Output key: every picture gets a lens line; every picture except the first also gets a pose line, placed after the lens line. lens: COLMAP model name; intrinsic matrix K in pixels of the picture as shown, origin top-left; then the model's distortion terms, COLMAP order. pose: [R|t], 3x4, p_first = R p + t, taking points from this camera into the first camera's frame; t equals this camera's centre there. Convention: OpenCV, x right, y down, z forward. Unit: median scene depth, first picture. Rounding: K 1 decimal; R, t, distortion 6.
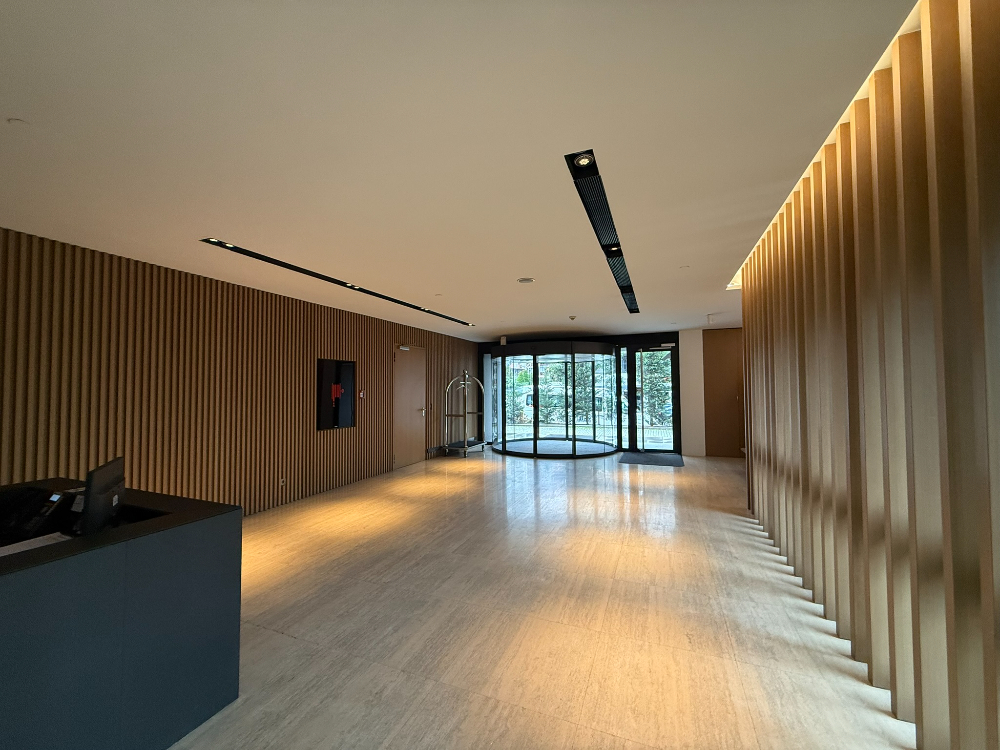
lens RADIAL K [[401.9, 0, 500.0], [0, 401.9, 375.0], [0, 0, 1]] dist [-0.000102, 0.000025]
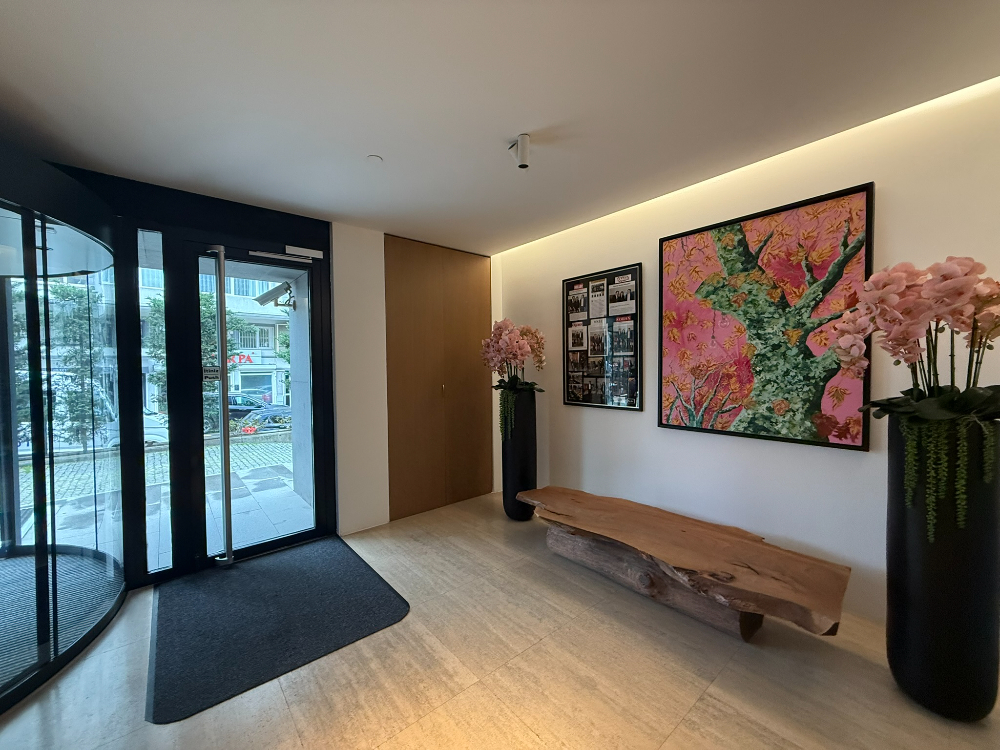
lens RADIAL K [[401.9, 0, 500.0], [0, 401.9, 375.0], [0, 0, 1]] dist [-0.000102, 0.000025]
pose [[0.474106, -0.023132, 0.880164, 0.173181], [-0.018867, 0.999158, 0.036422, 0.020972], [-0.880265, -0.033874, 0.473271, 0.651303]]
